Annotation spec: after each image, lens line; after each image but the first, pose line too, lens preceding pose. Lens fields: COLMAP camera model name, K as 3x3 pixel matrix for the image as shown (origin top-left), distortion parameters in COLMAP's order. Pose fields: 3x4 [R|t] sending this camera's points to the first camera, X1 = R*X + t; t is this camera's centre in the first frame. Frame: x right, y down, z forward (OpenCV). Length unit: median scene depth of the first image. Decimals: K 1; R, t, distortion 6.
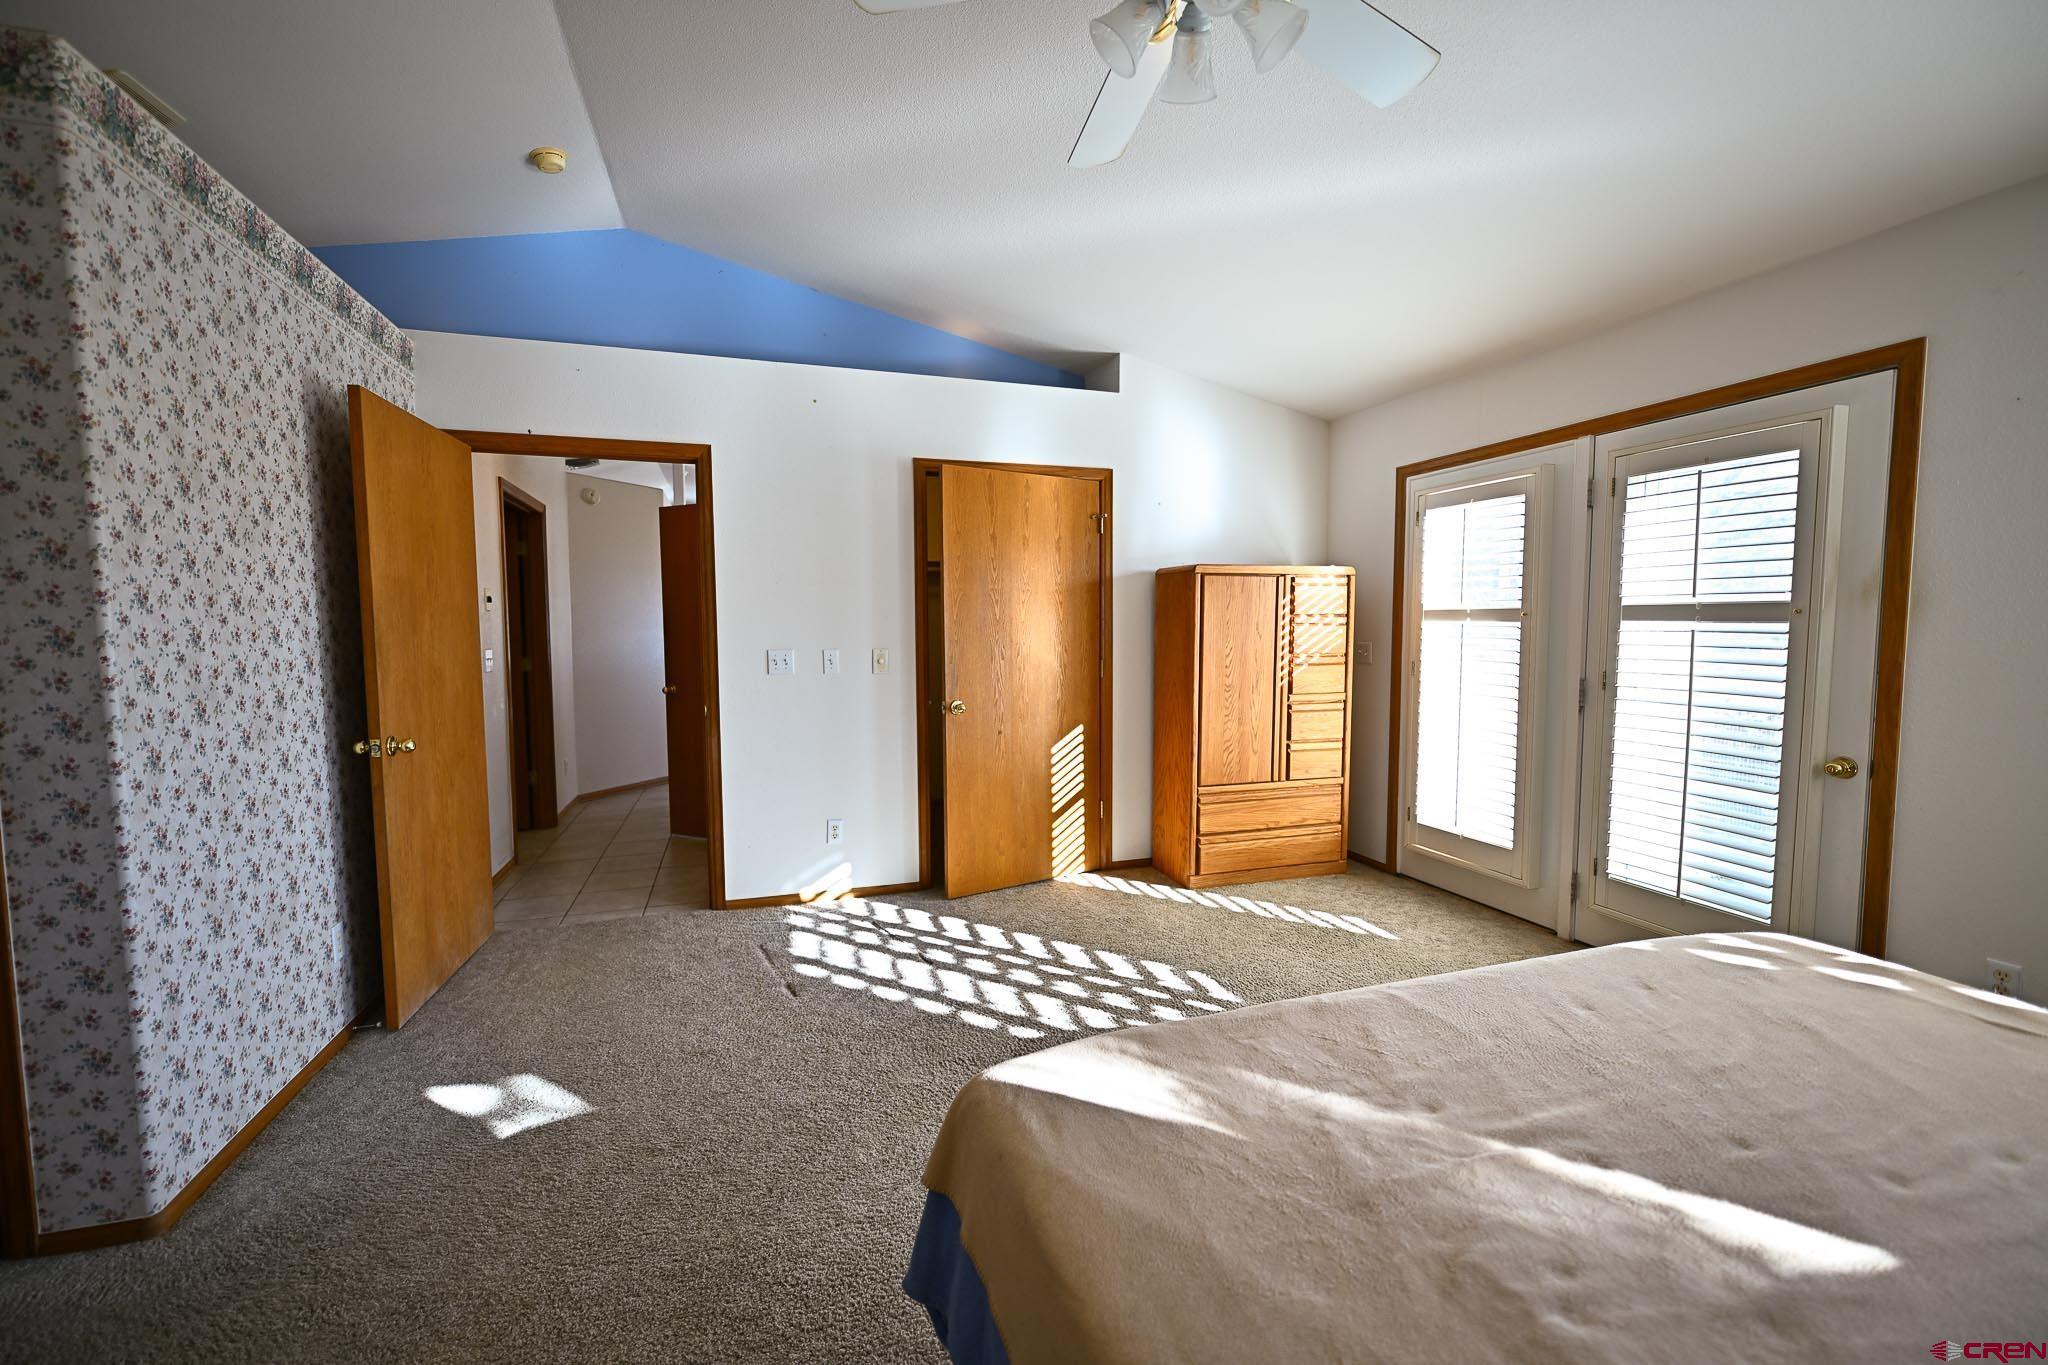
lens RADIAL K [[819.5, 0, 1032.8], [0, 819.5, 685.8], [0, 0, 1]] dist [0.000555, -0.001080]
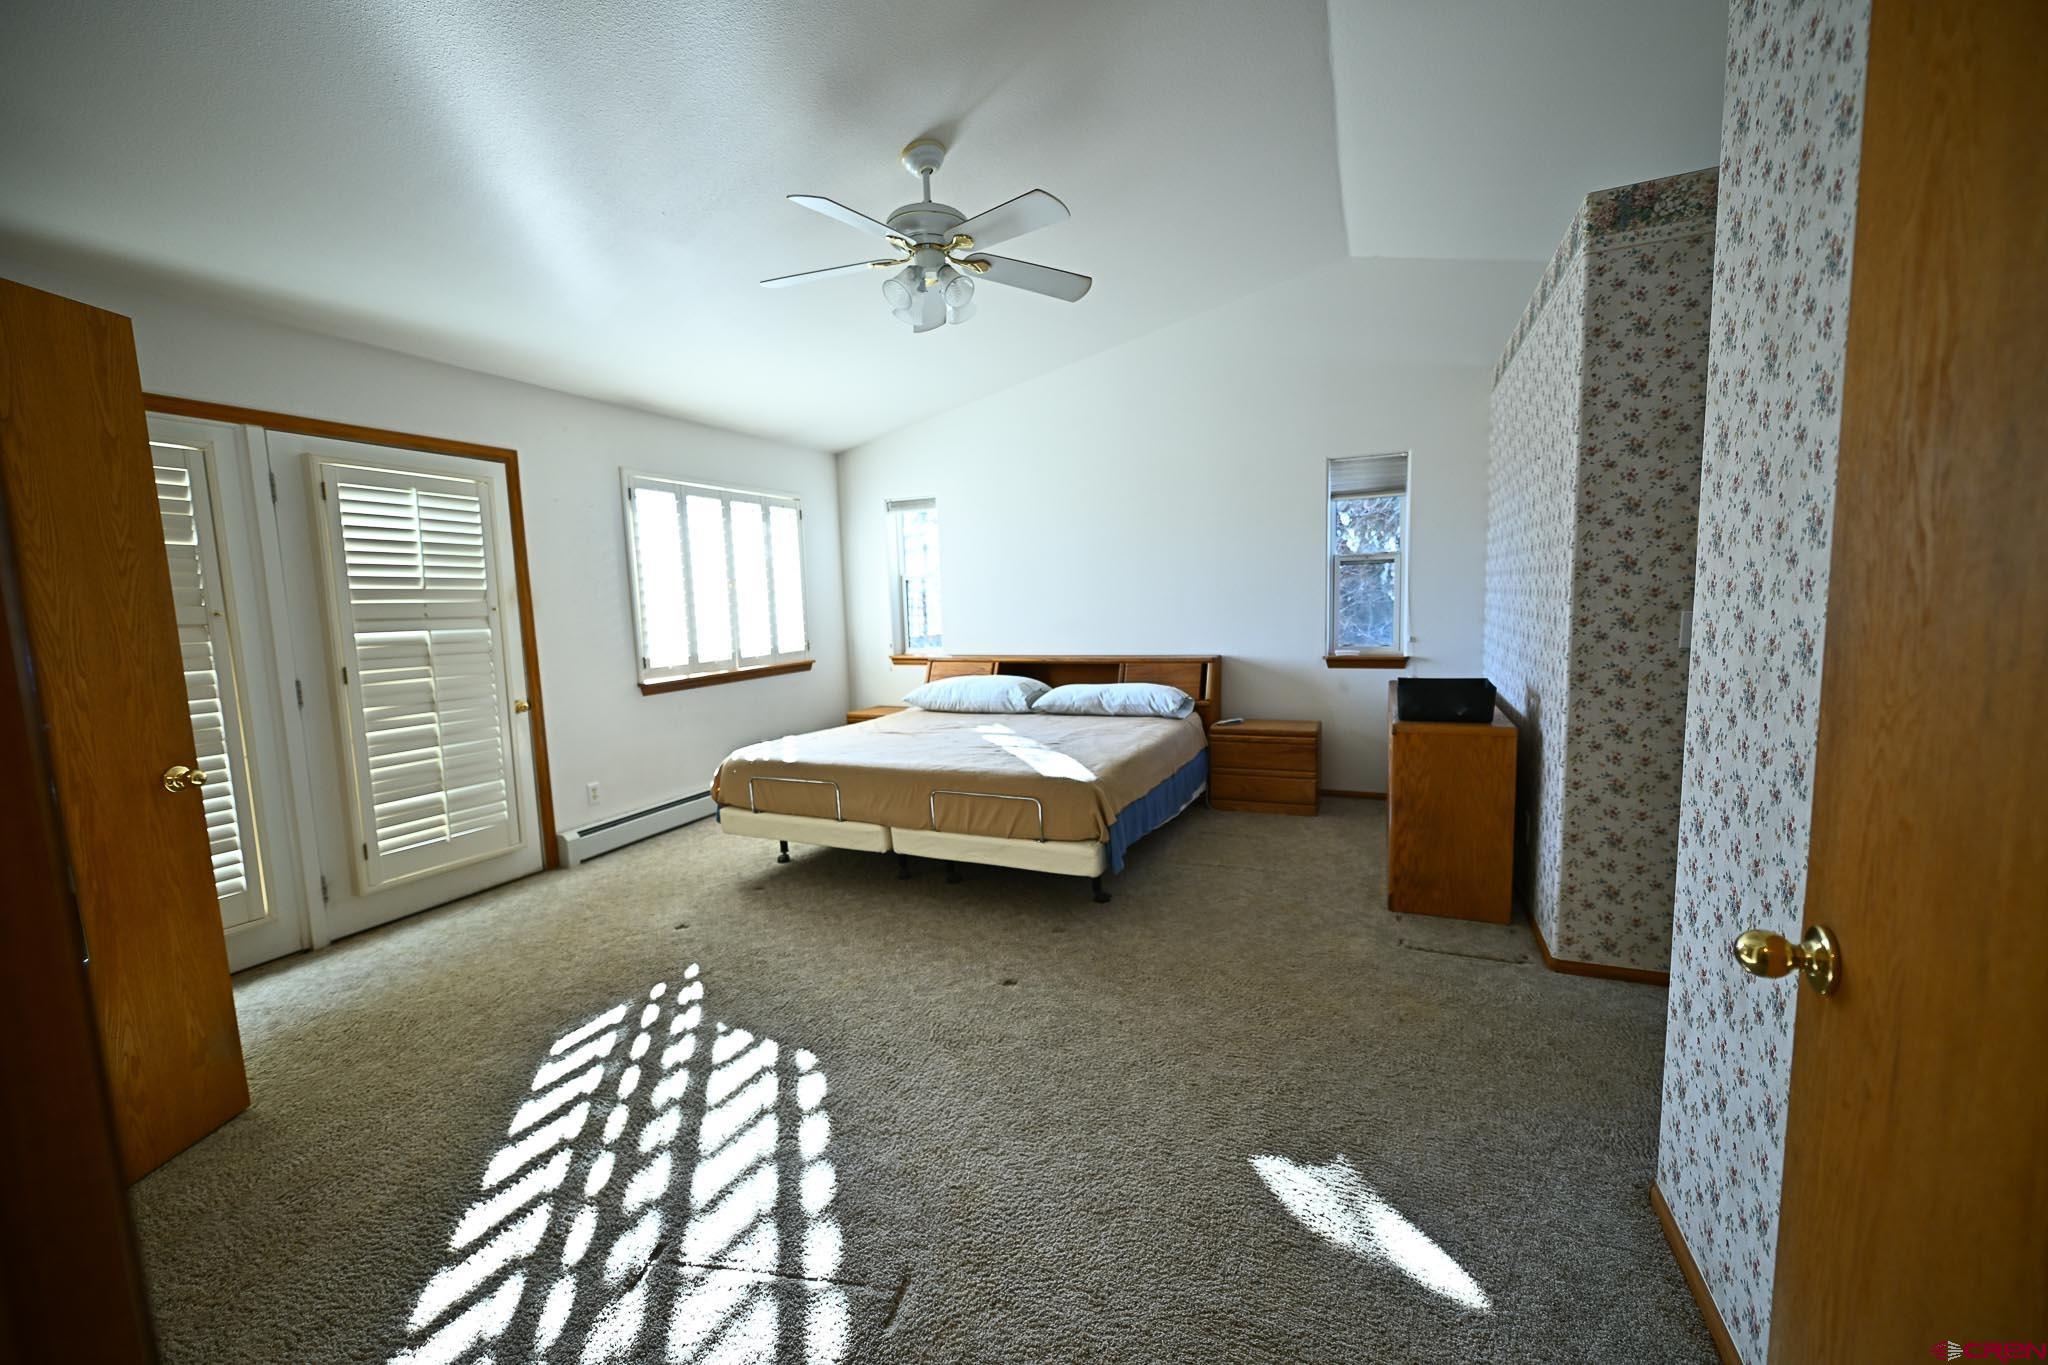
lens RADIAL K [[819.5, 0, 1015.2], [0, 819.5, 678.9], [0, 0, 1]] dist [0.000555, -0.001080]
pose [[-0.730119, -0.037834, 0.682272, -0.725726], [0.084419, 0.985823, 0.145006, -0.092776], [-0.678085, 0.163469, -0.716574, 1.321694]]
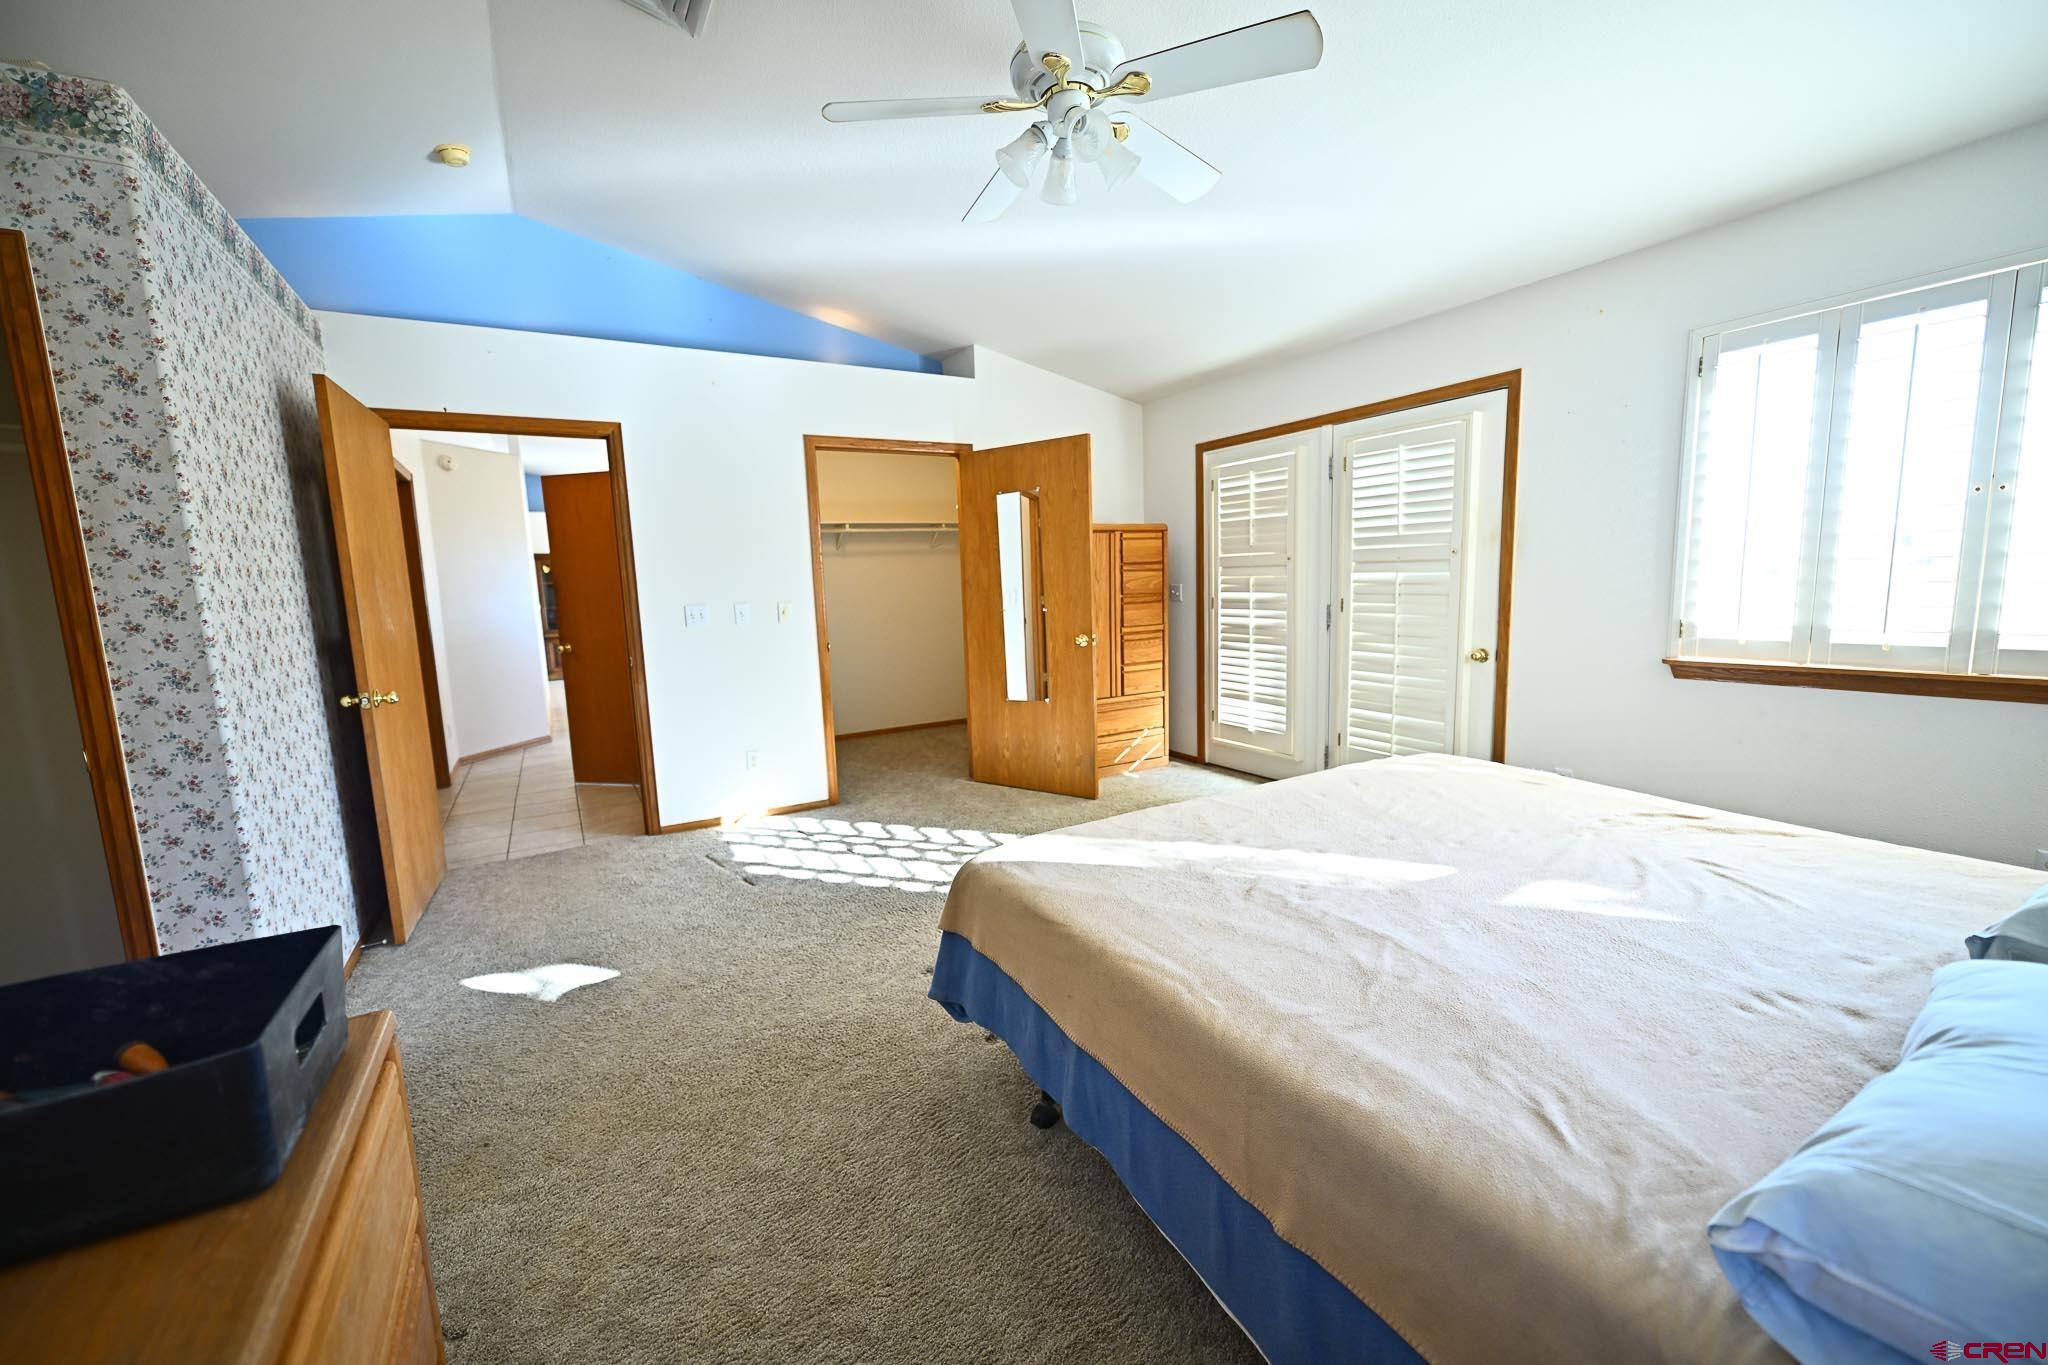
lens RADIAL K [[819.5, 0, 1018.1], [0, 819.5, 685.4], [0, 0, 1]] dist [0.000555, -0.001080]
pose [[0.977638, -0.054646, 0.203071, -0.137841], [0.043895, 0.997404, 0.057077, 0.027914], [-0.205663, -0.046886, 0.977499, -0.268664]]
